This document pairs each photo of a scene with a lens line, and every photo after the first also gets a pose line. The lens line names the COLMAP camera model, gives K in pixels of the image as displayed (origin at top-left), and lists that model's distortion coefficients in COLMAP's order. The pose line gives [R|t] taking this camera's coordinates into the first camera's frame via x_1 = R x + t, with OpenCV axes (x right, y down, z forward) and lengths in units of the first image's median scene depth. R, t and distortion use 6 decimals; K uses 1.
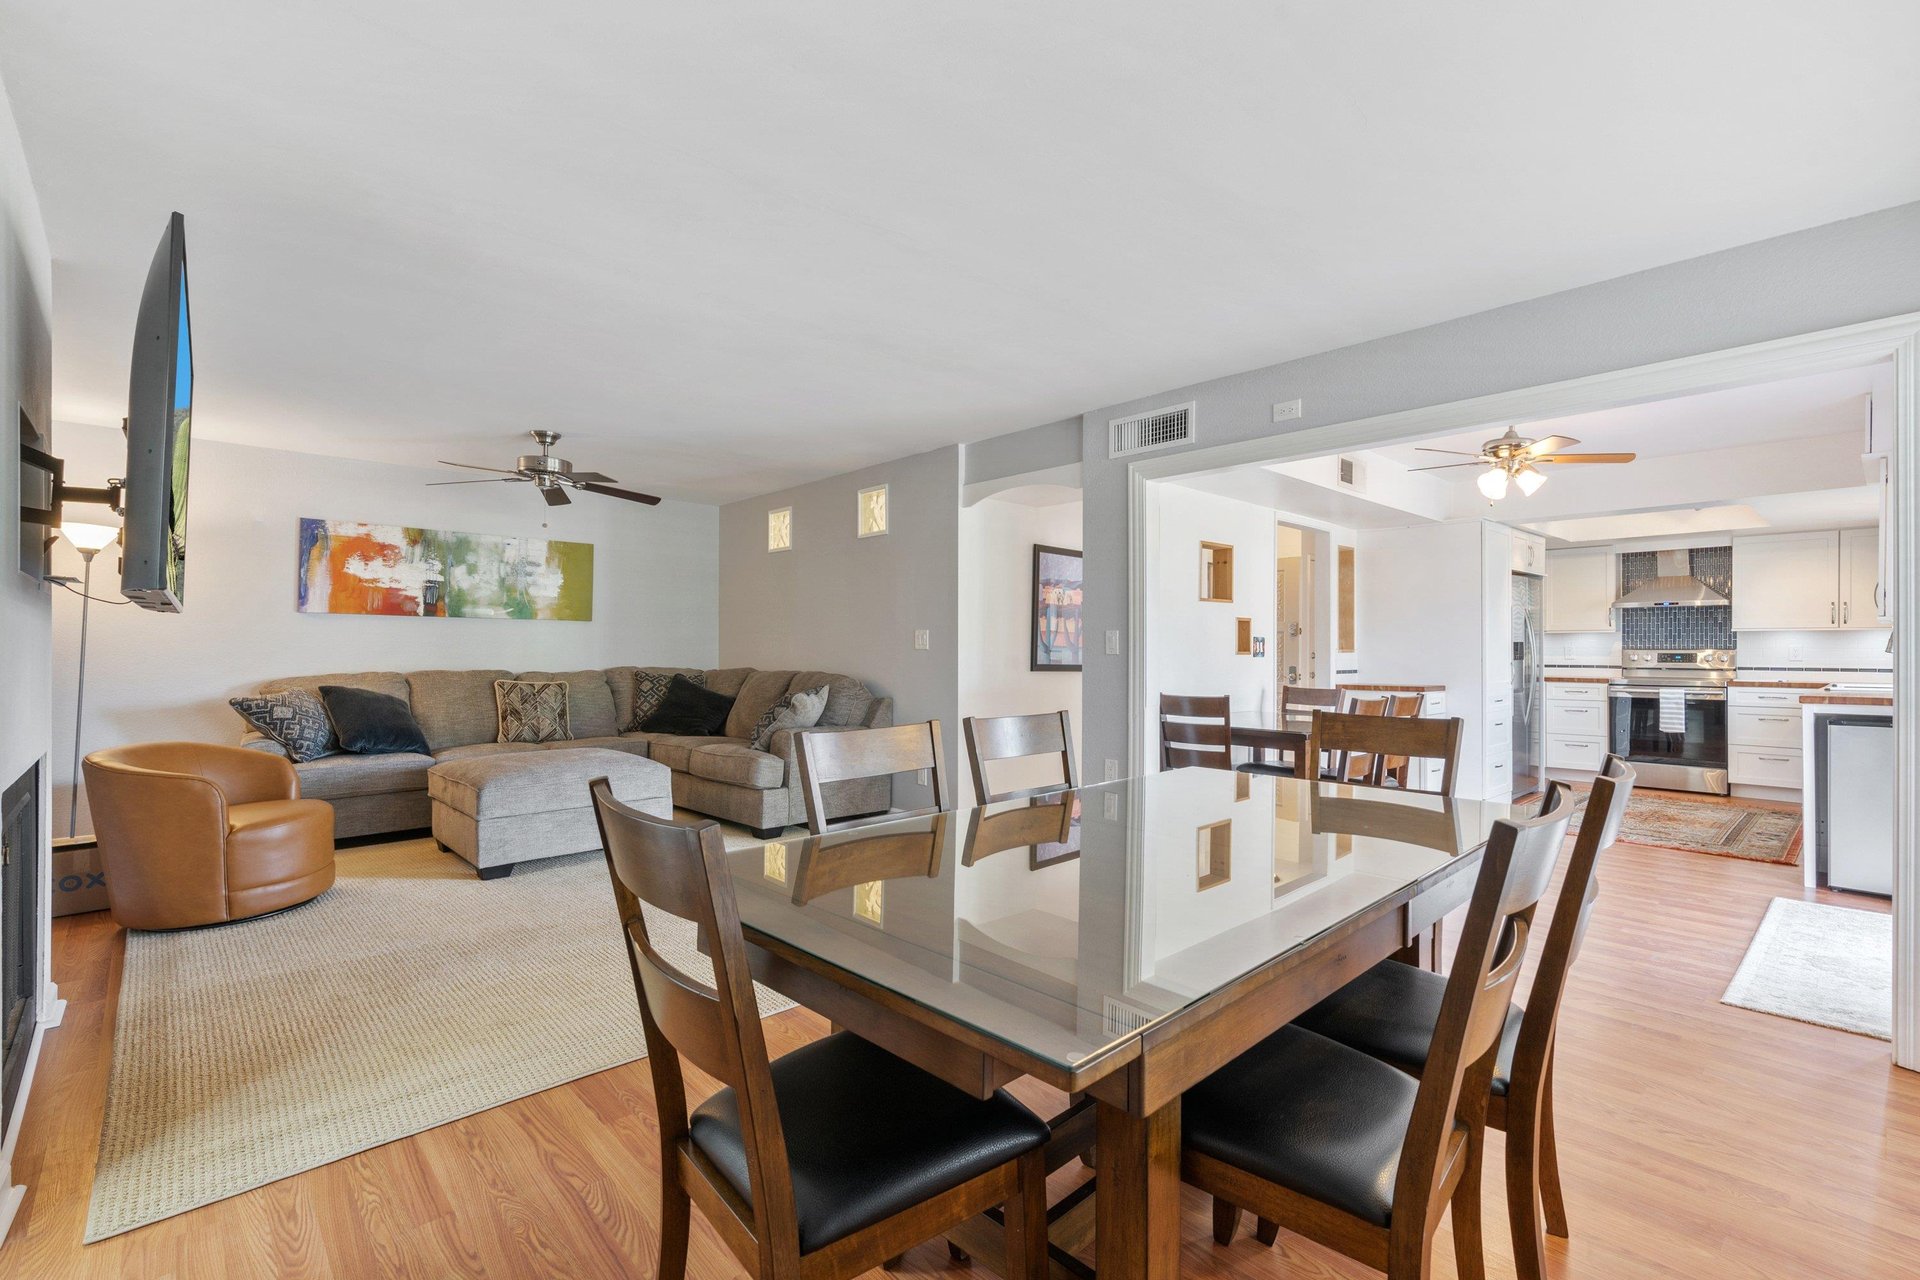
lens RADIAL K [[880.1, 0, 944.6], [0, 880.1, 638.3], [0, 0, 1]] dist [-0.003776, -0.000338]
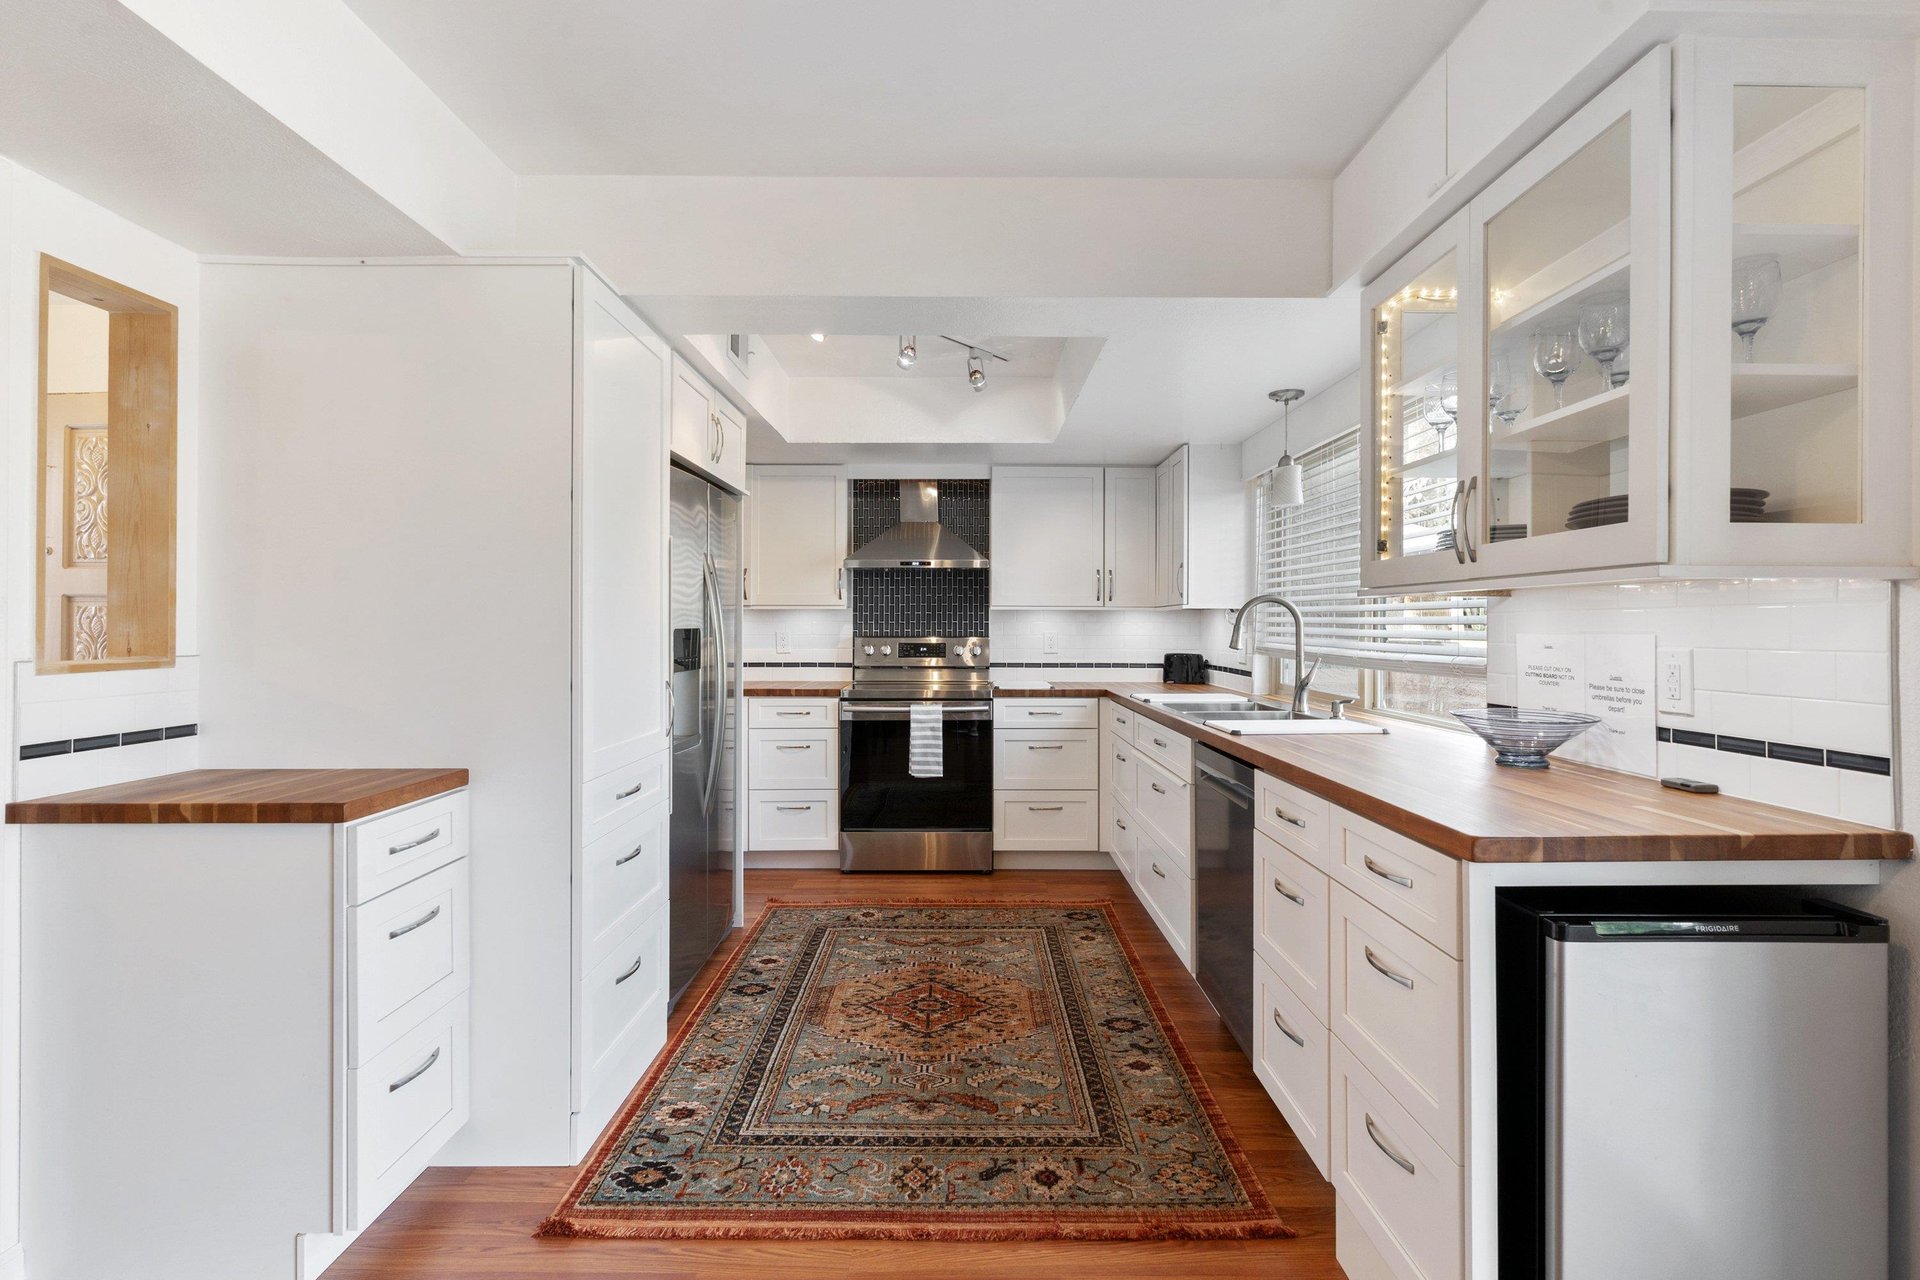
lens RADIAL K [[880.1, 0, 965.6], [0, 880.1, 628.4], [0, 0, 1]] dist [-0.003776, -0.000338]
pose [[0.671213, -0.003846, 0.741255, 0.396120], [-0.011666, 0.999808, 0.015751, -0.003906], [-0.741173, -0.019219, 0.671039, 0.568750]]
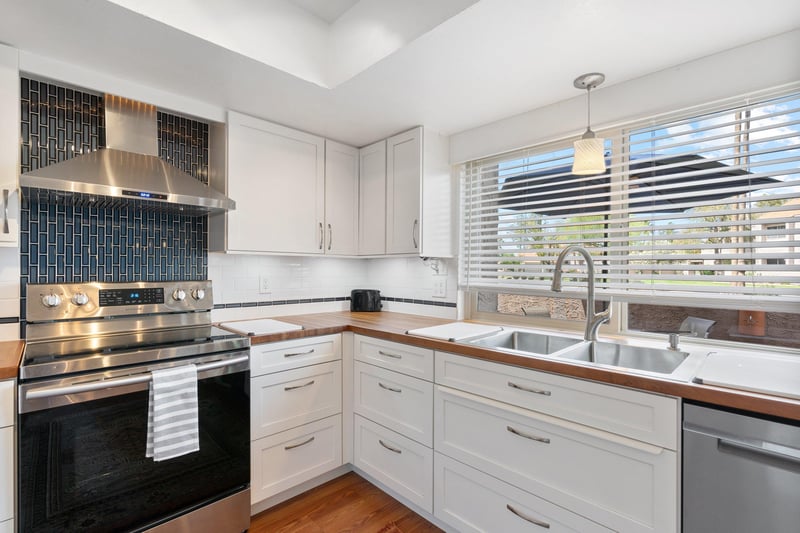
lens RADIAL K [[366.7, 0, 399.3], [0, 366.7, 271.4], [0, 0, 1]] dist [-0.003776, -0.000338]
pose [[-0.044546, -0.008941, 0.998967, 0.613302], [-0.019656, 0.999774, 0.008071, 0.000601], [-0.998814, -0.019276, -0.044712, 0.873284]]
